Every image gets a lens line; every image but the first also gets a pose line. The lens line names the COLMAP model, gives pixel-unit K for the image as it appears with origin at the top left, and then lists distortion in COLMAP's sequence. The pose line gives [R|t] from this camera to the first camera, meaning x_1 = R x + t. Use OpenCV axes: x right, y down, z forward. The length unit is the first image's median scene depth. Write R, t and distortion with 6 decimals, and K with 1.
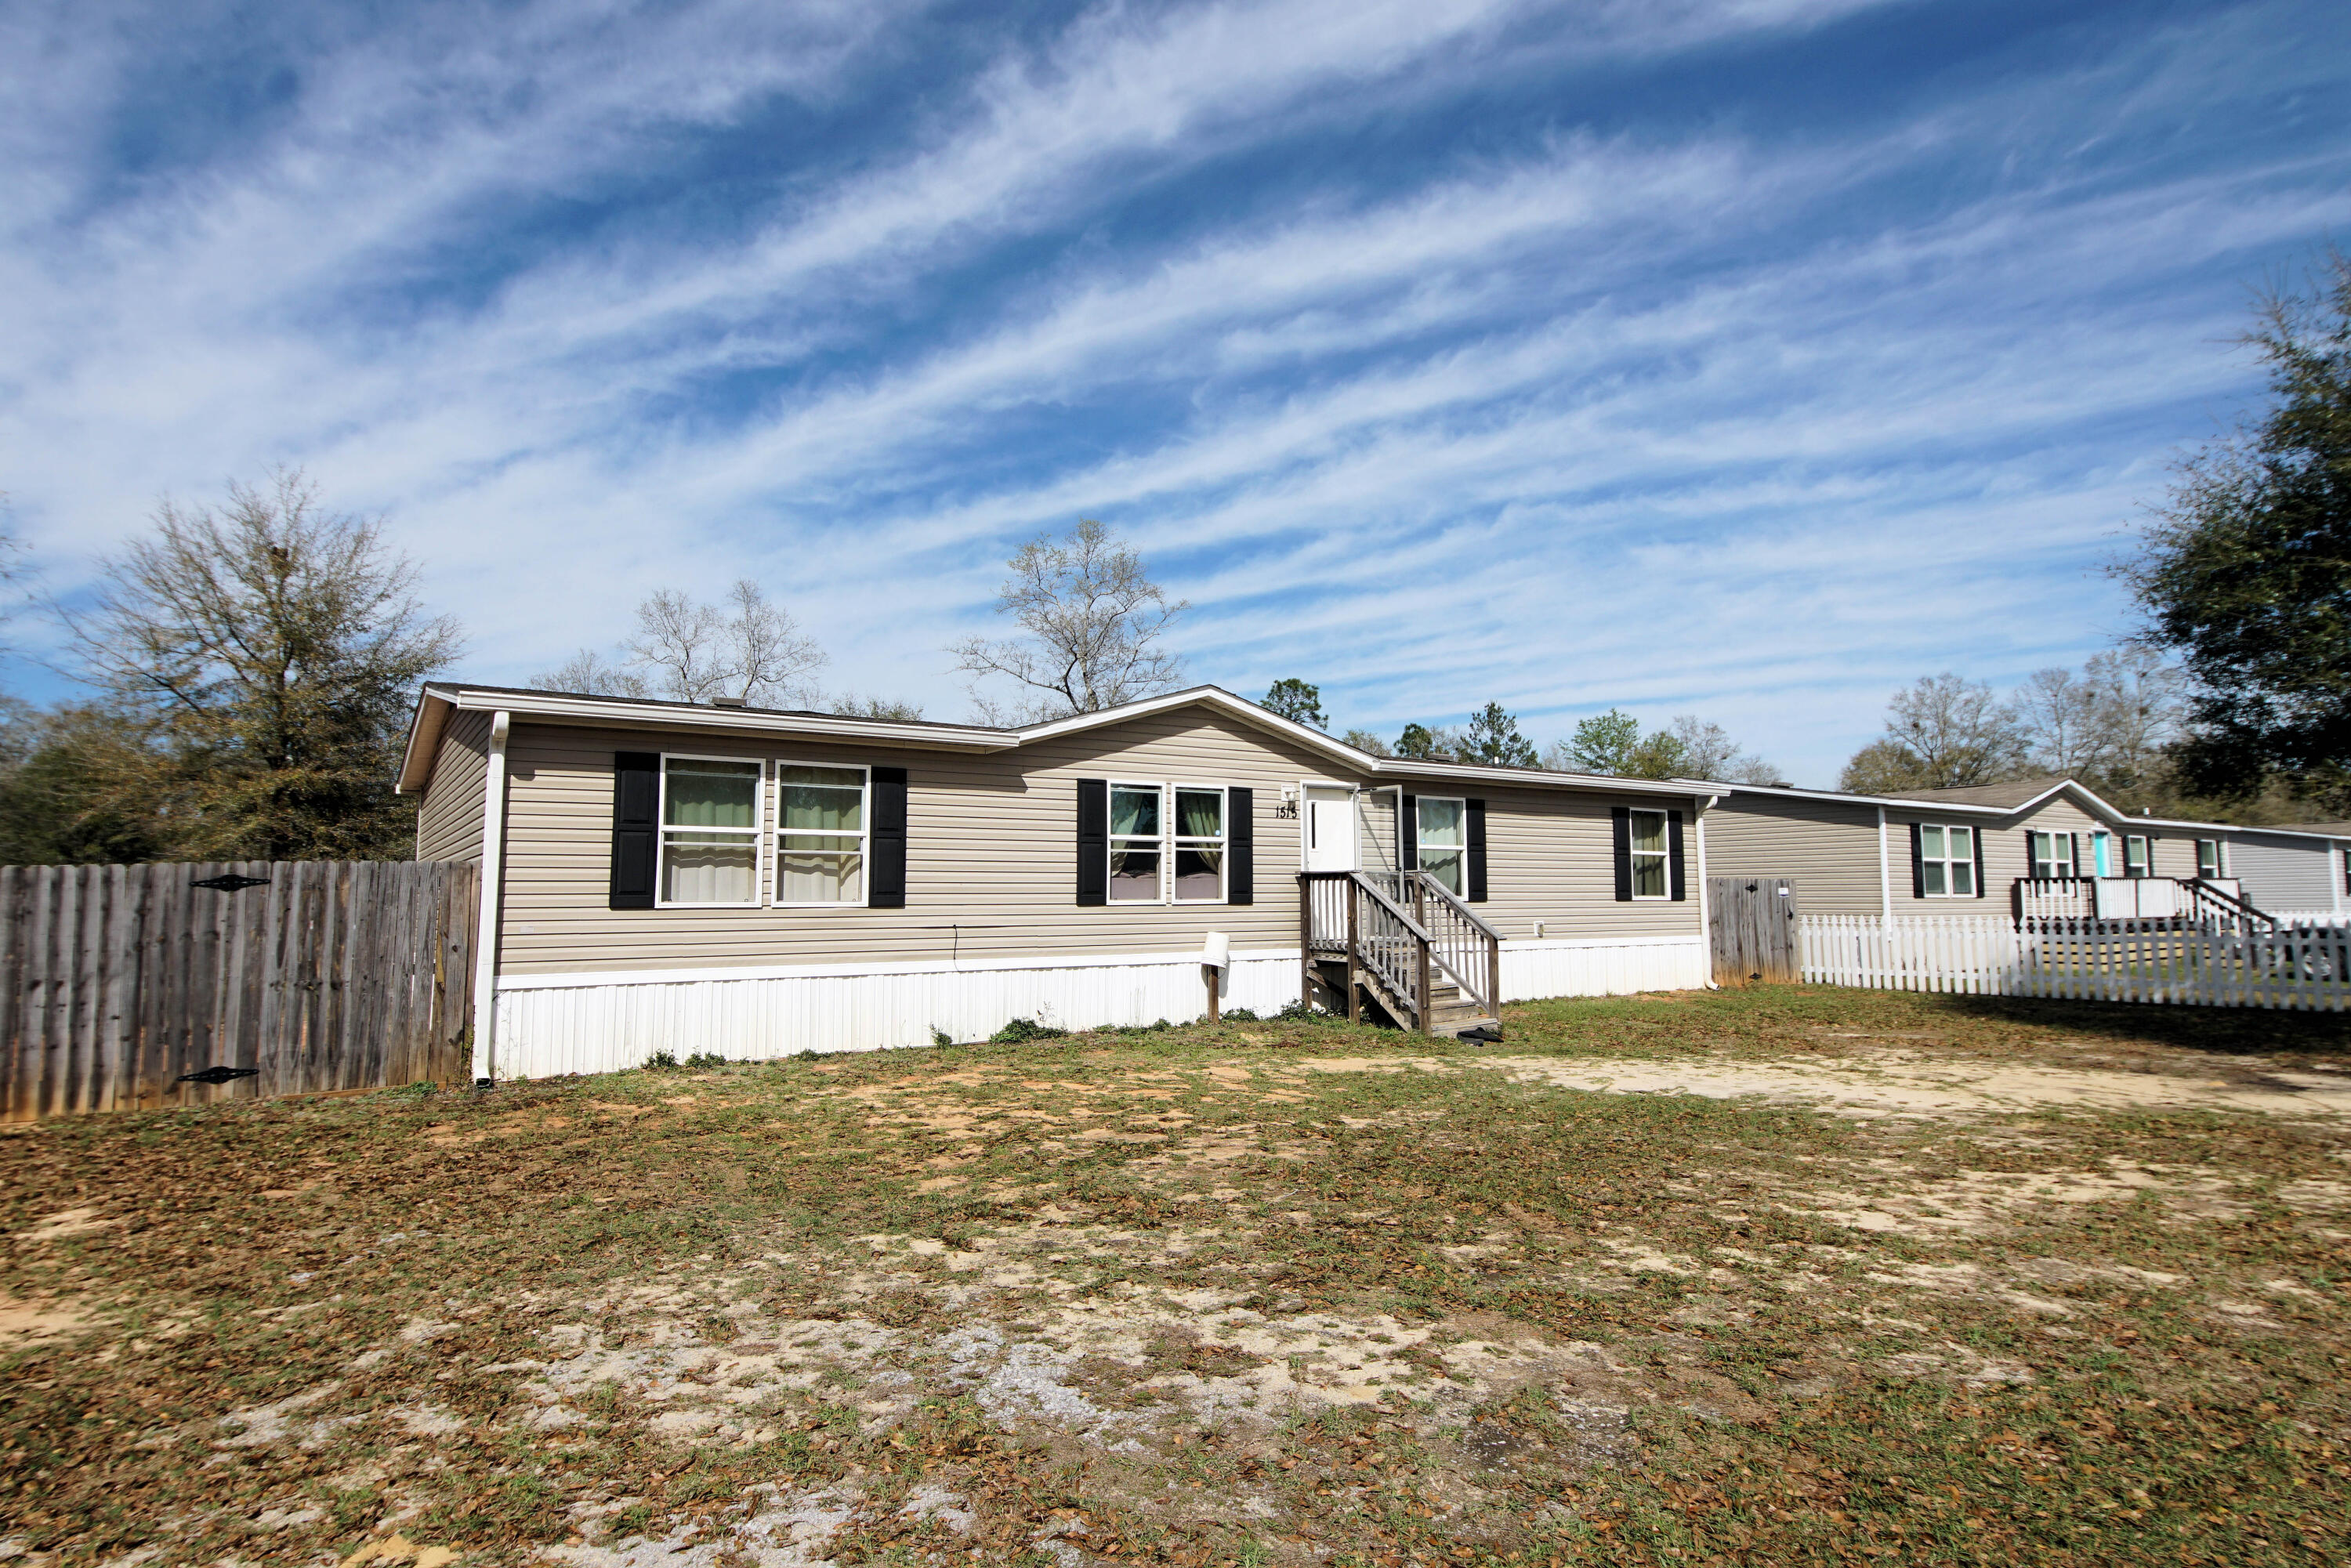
lens RADIAL K [[1262.8, 0, 1154.0], [0, 1262.8, 784.6], [0, 0, 1]] dist [0.033117, -0.029435]
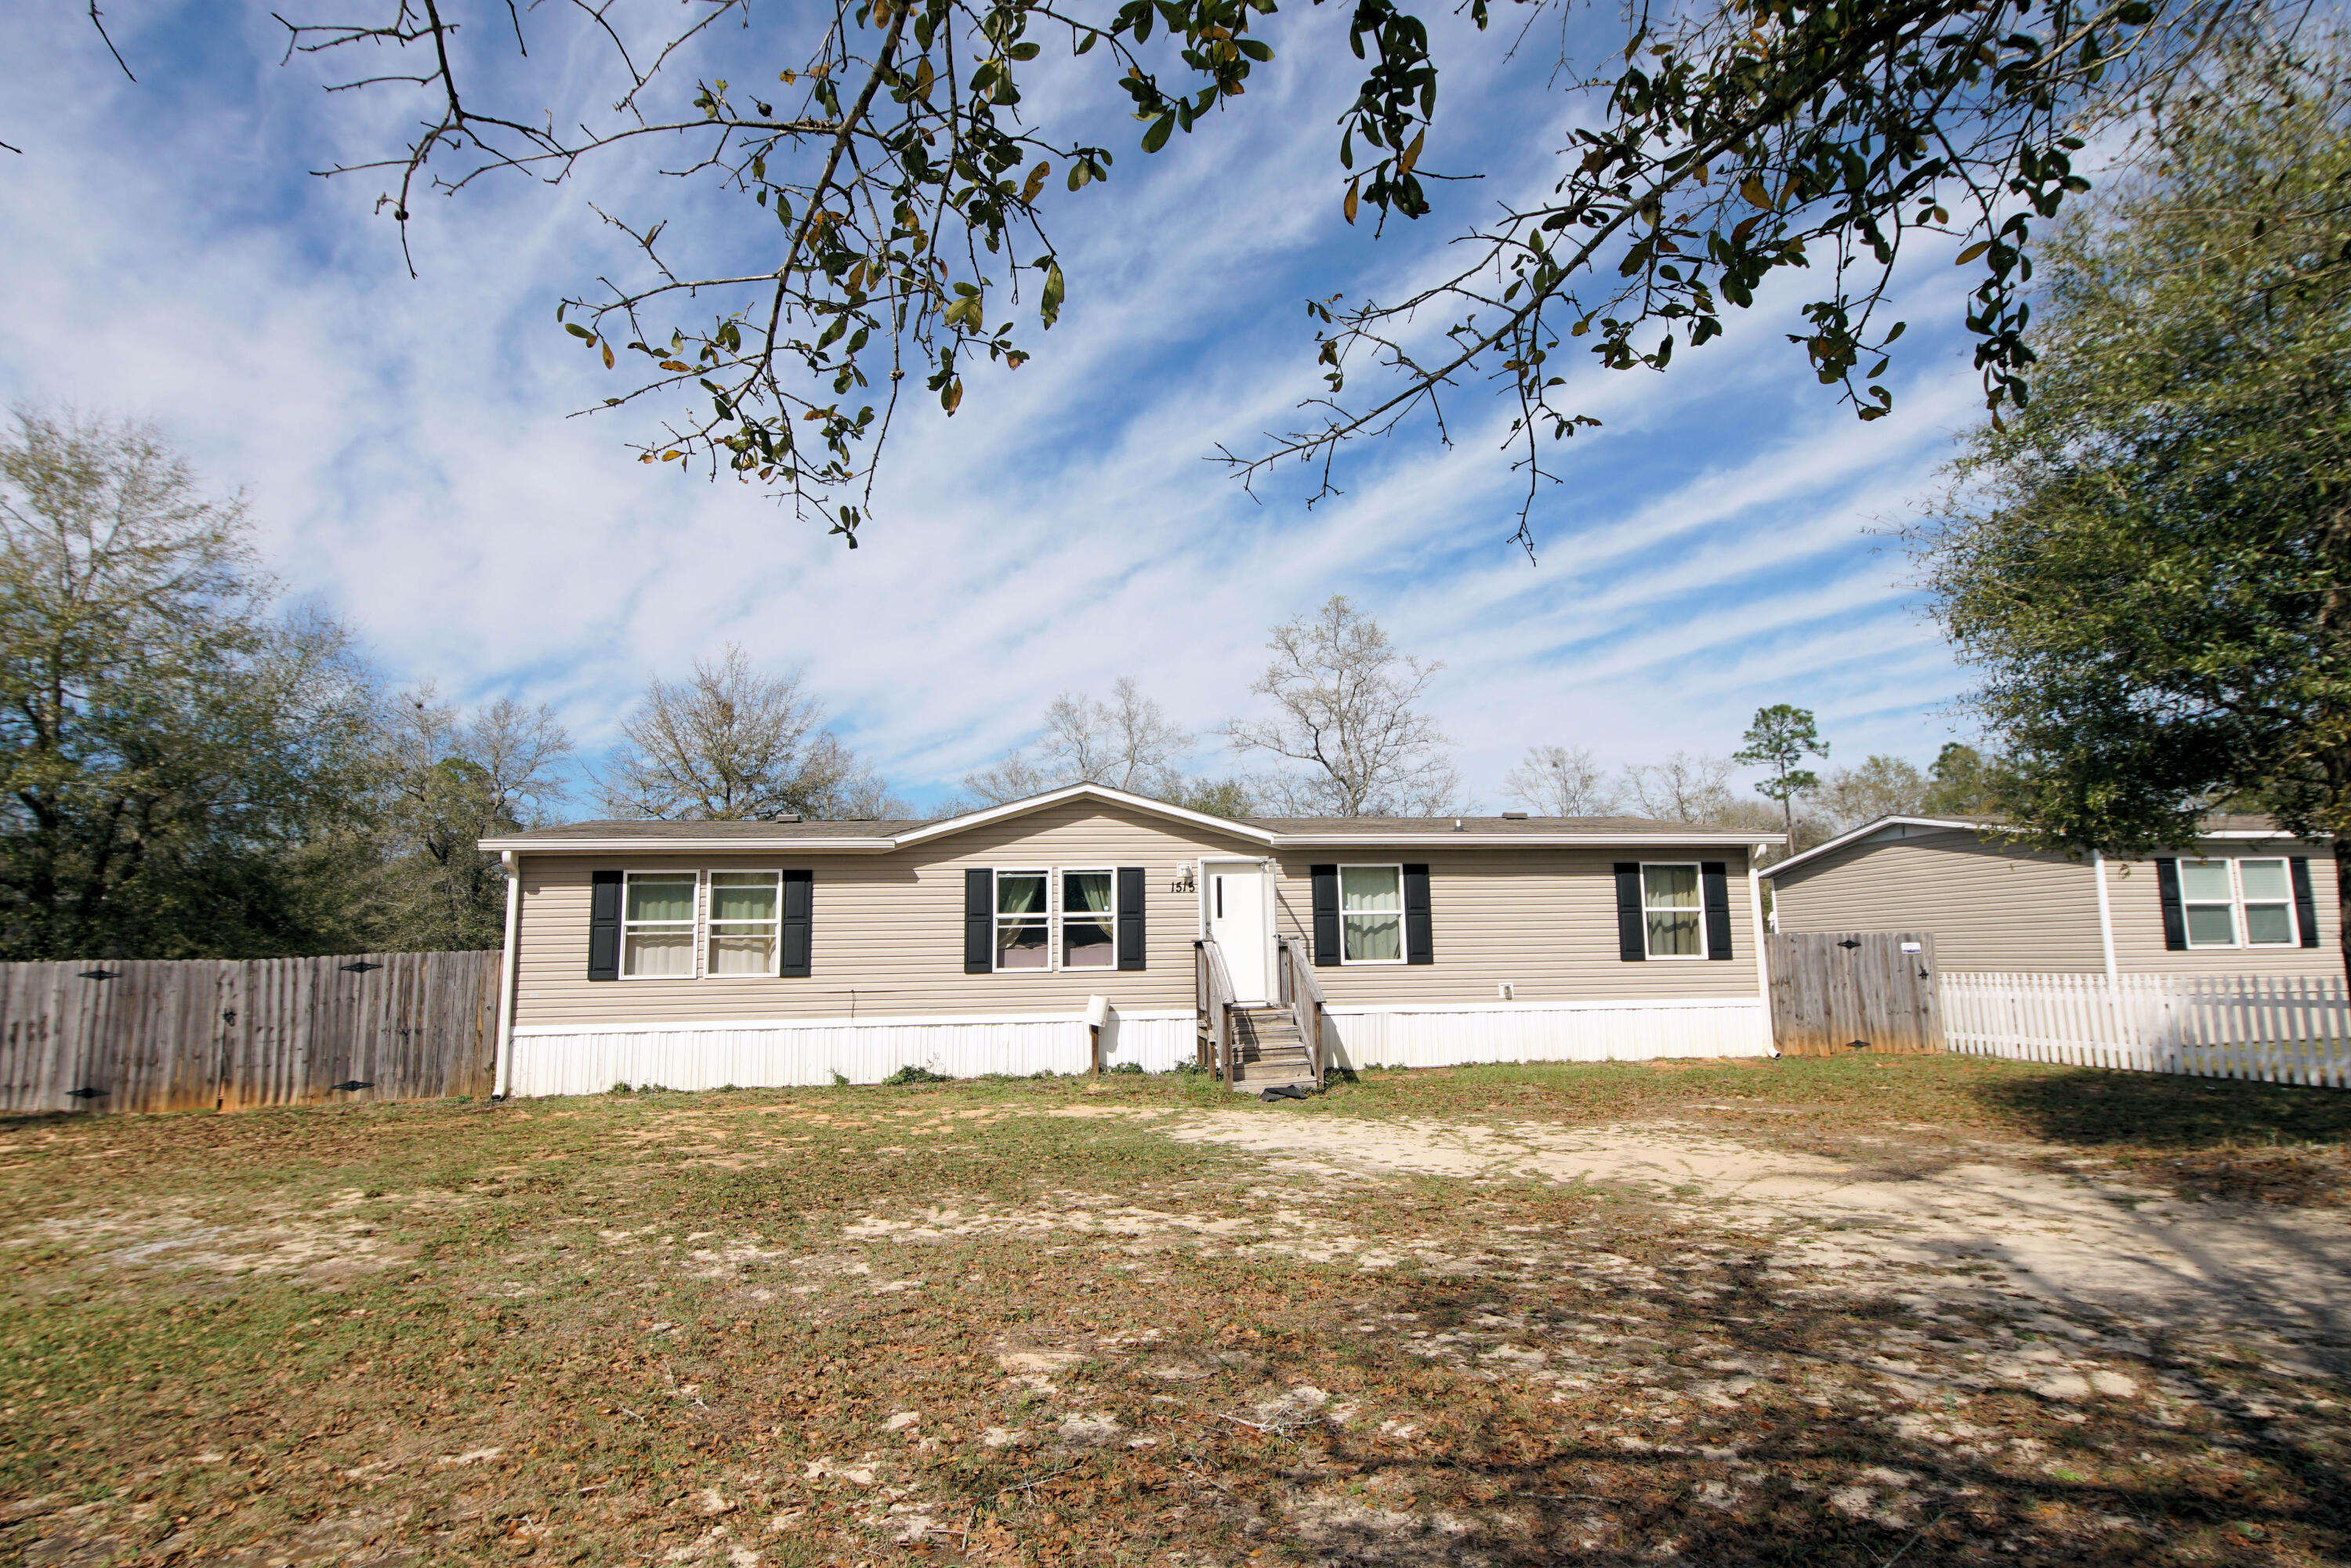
lens RADIAL K [[1262.8, 0, 1175.9], [0, 1262.8, 772.7], [0, 0, 1]] dist [0.033117, -0.029435]
pose [[0.897886, -0.075978, -0.433622, 0.630322], [0.052721, 0.996463, -0.065430, -0.006542], [0.437060, 0.035888, 0.898716, -0.015136]]
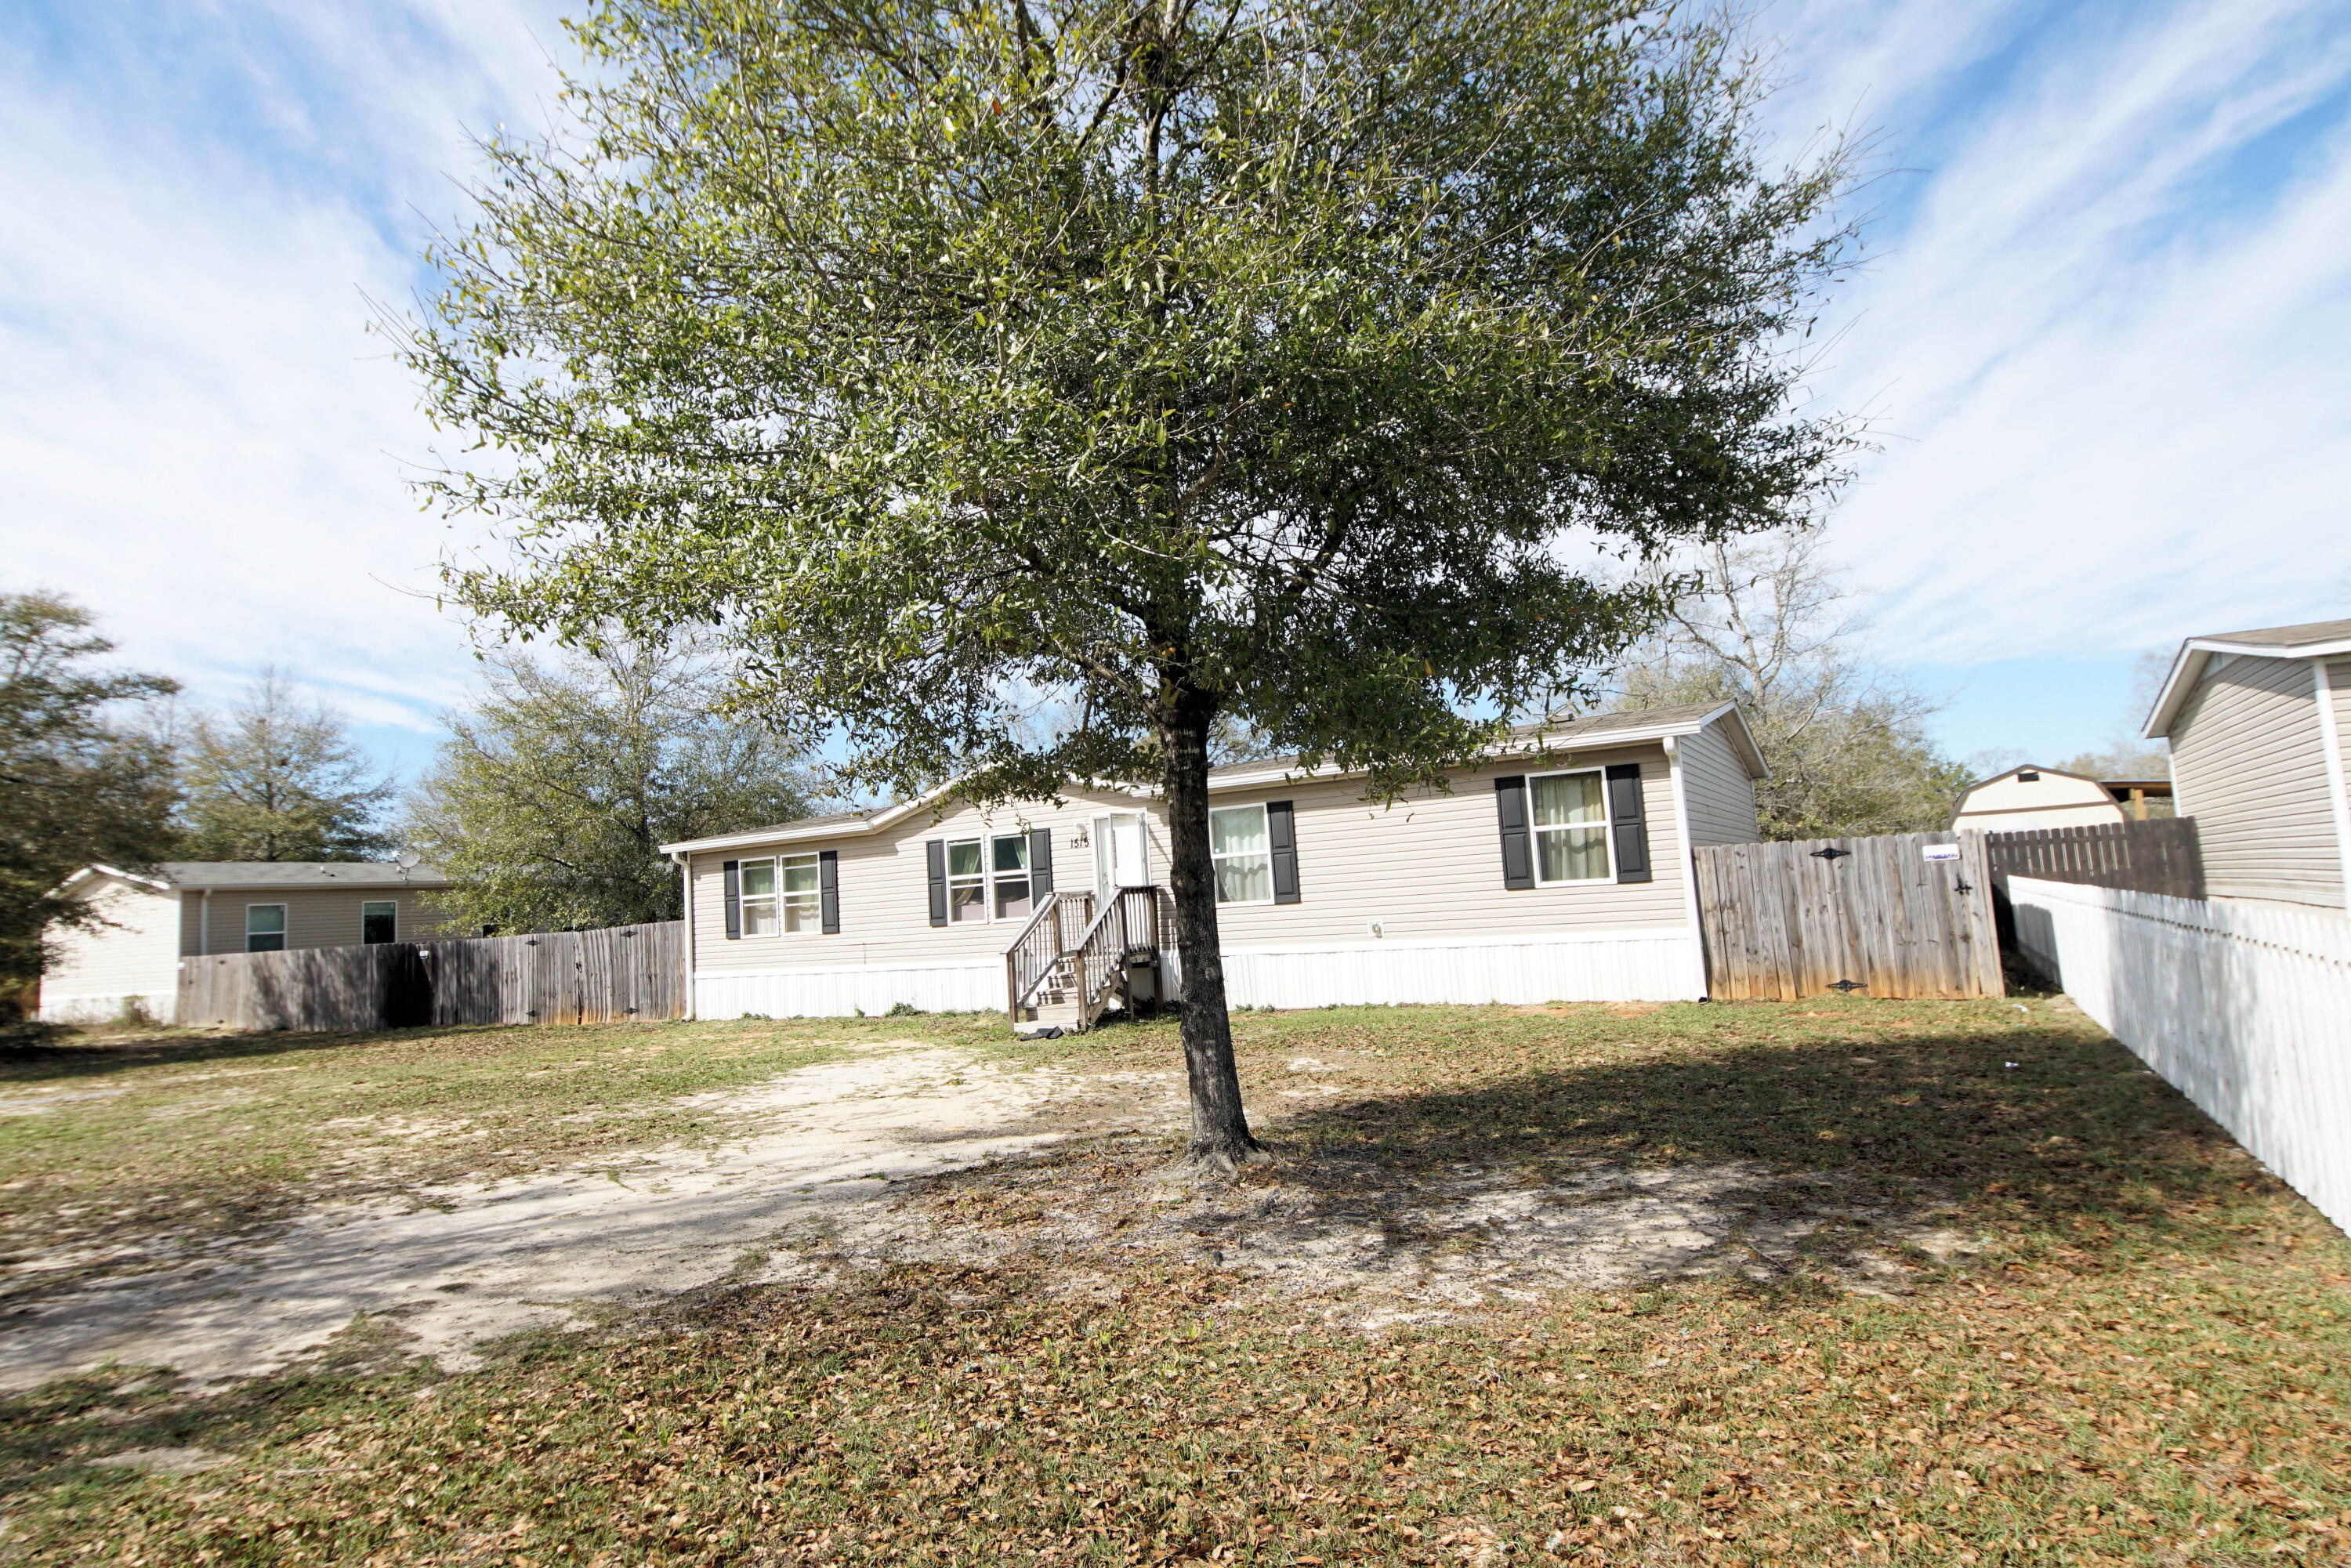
lens RADIAL K [[1262.8, 0, 1118.4], [0, 1262.8, 766.9], [0, 0, 1]] dist [0.033117, -0.029435]
pose [[0.423178, -0.123418, -0.897601, 1.306135], [0.143900, 0.987260, -0.067903, 0.040236], [0.894546, -0.100430, 0.435547, 0.539592]]
